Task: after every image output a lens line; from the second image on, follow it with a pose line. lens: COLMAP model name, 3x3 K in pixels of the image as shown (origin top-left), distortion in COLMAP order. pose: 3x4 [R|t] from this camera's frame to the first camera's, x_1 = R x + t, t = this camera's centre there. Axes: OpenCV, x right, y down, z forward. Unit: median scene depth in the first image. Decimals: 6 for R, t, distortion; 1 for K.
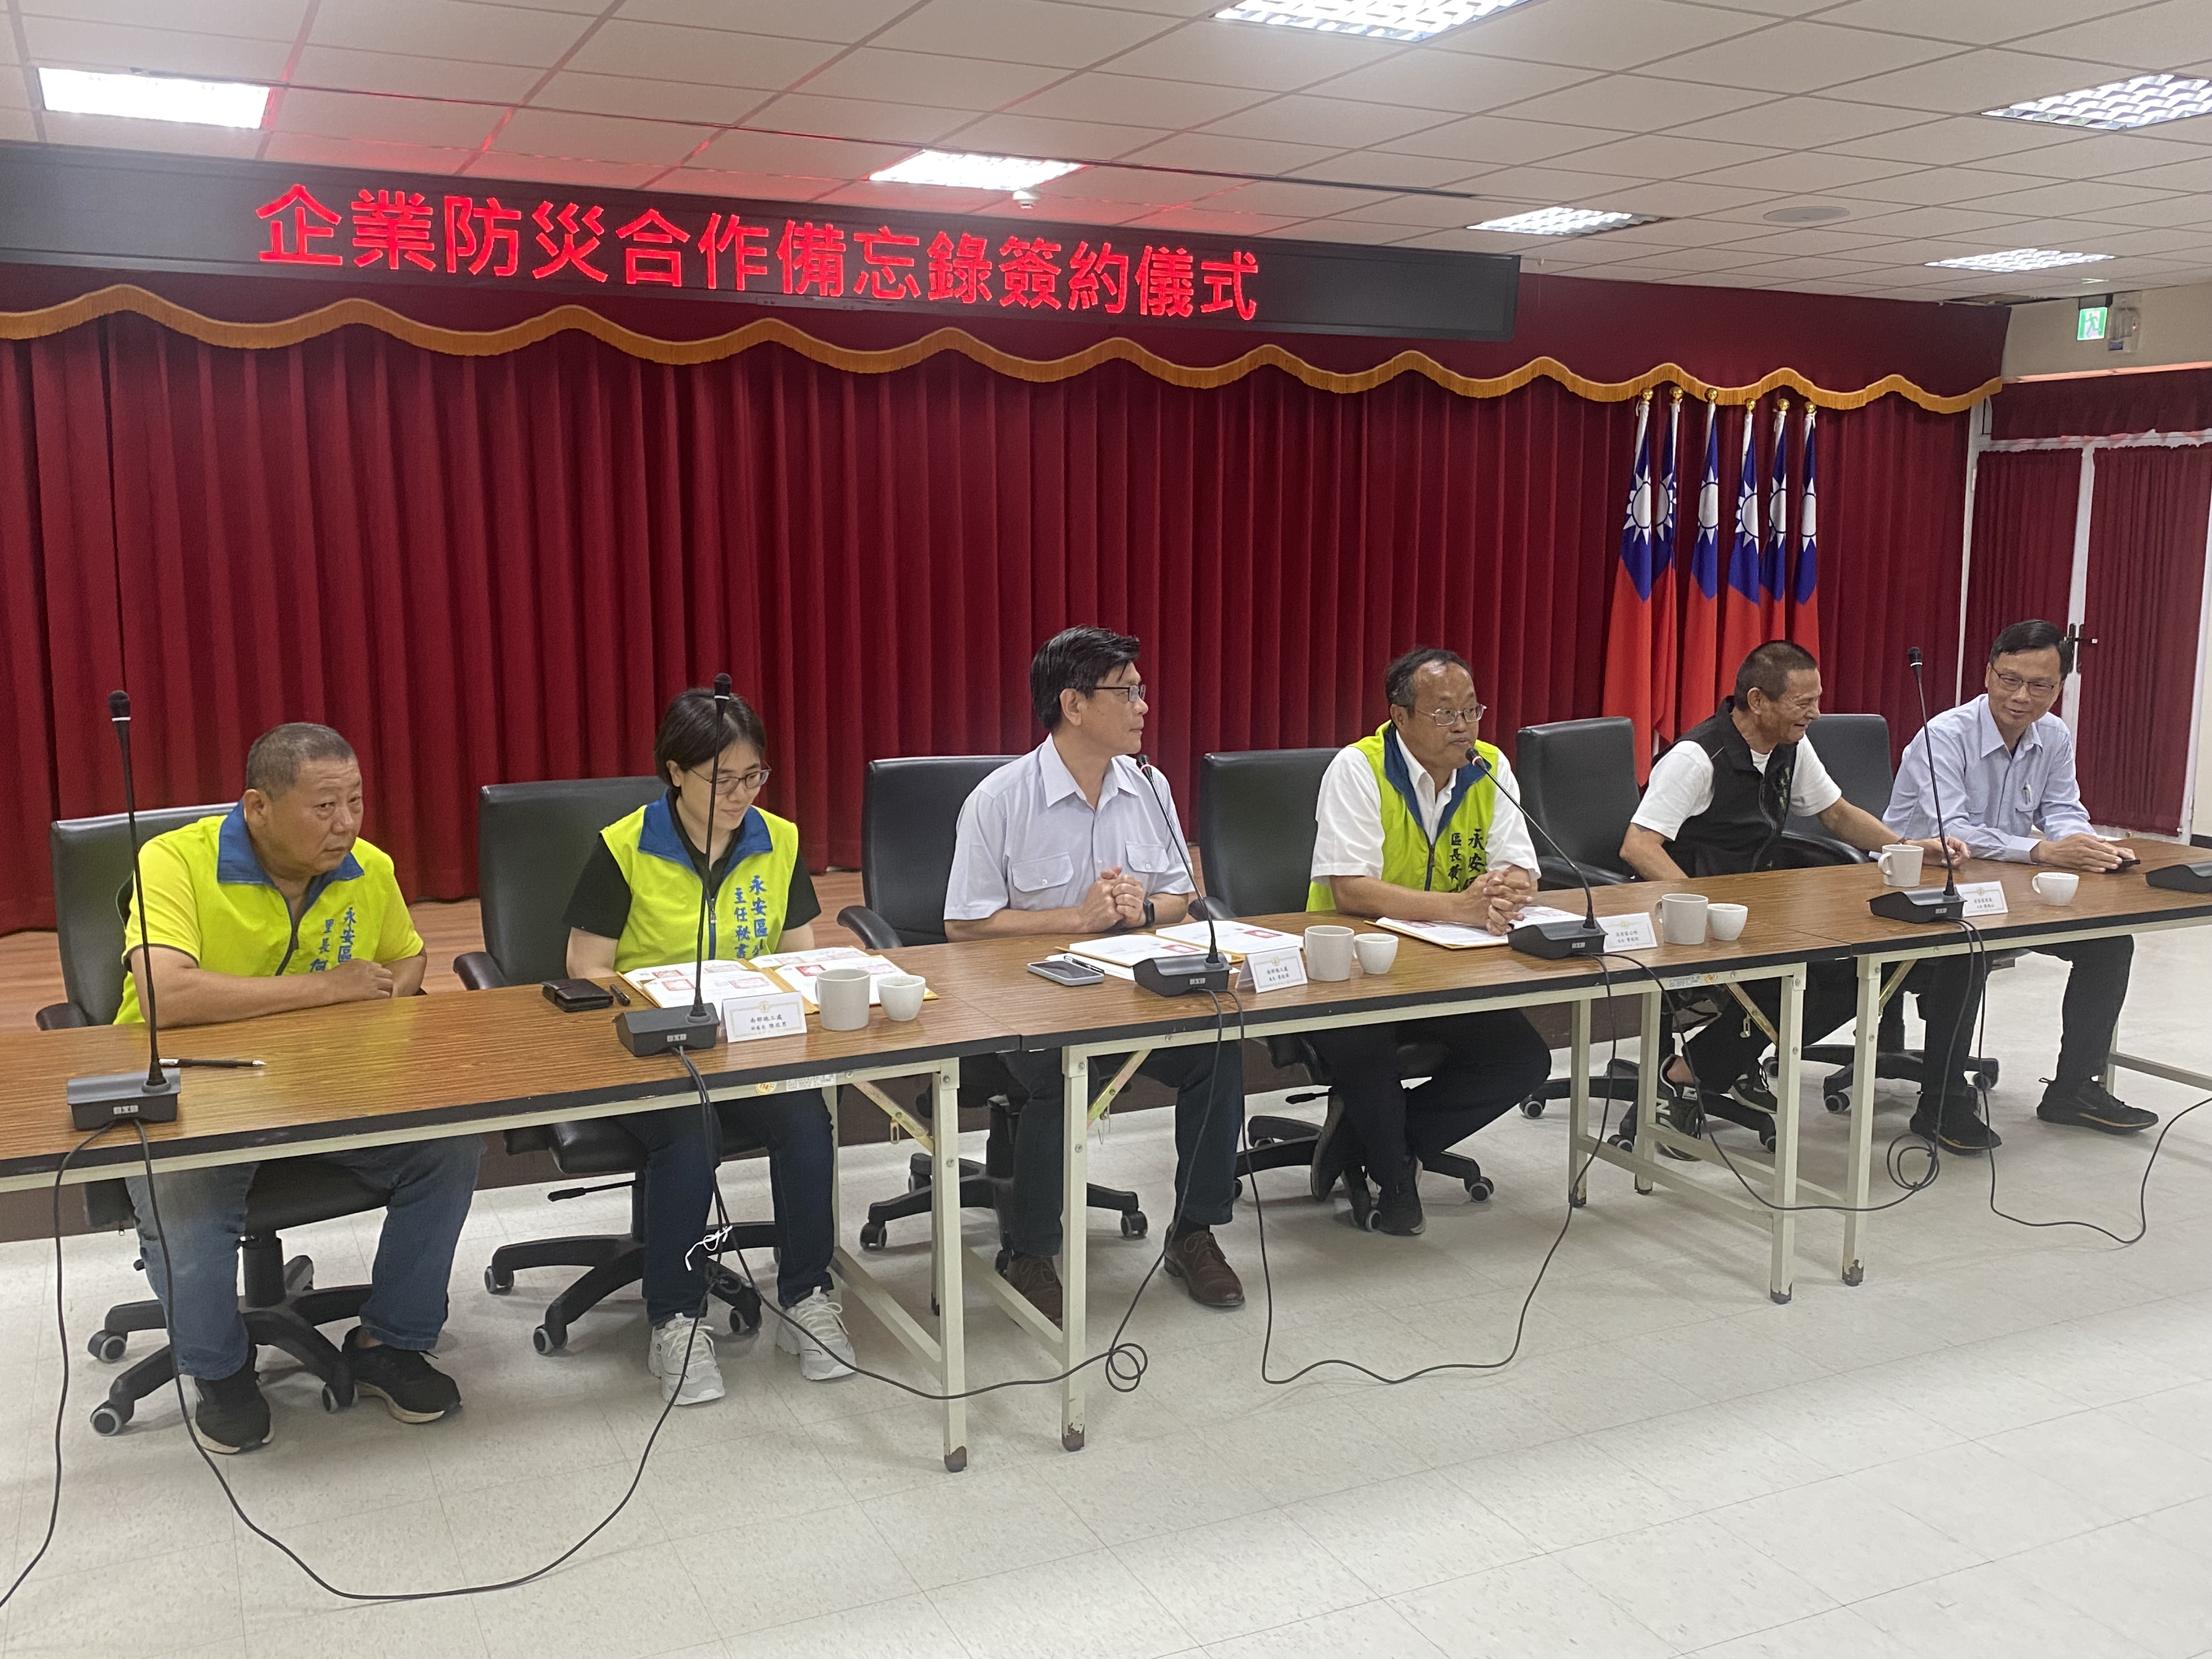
lens RADIAL K [[2018.6, 0, 1148.1], [0, 2018.6, 796.9], [0, 0, 1]] dist [0.010719, -0.039433]
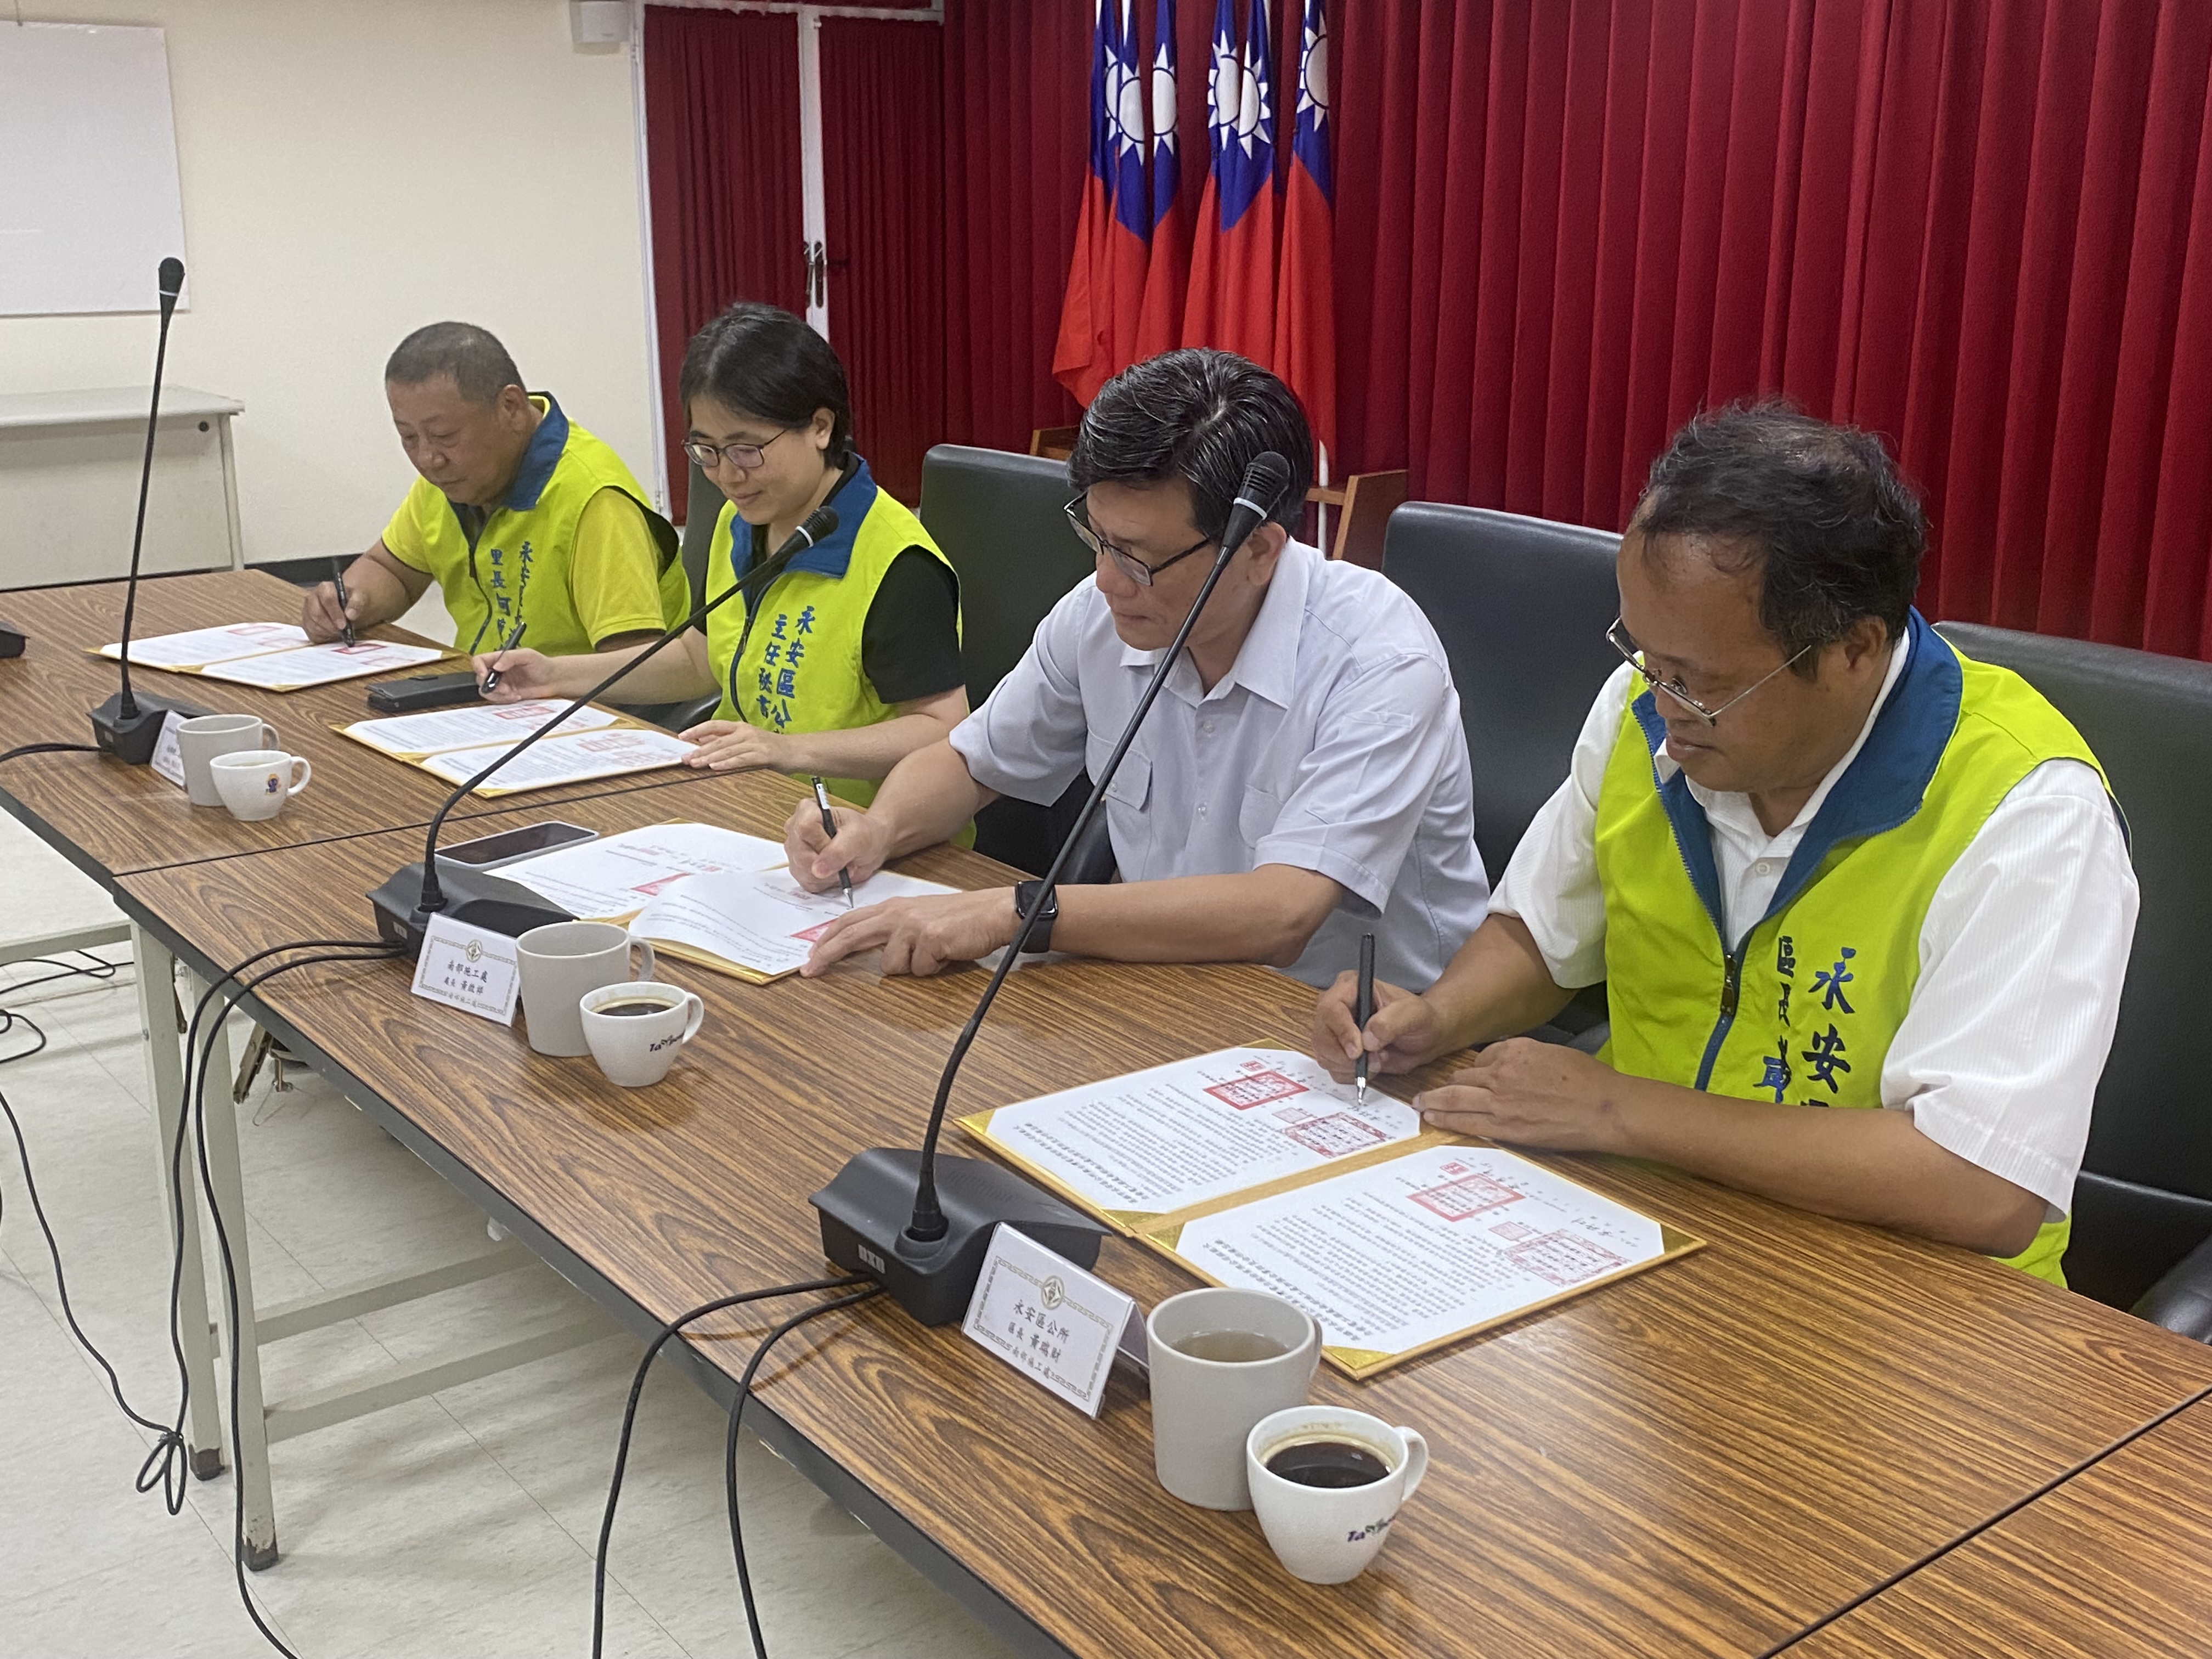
lens RADIAL K [[2338.3, 0, 1094.6], [0, 2338.3, 815.9], [0, 0, 1]] dist [-0.015057, 0.000000]
pose [[0.177445, 0.256163, -0.950207, 0.310145], [-0.138442, 0.962426, 0.233603, -0.046801], [0.974345, 0.090097, 0.206241, 0.531164]]
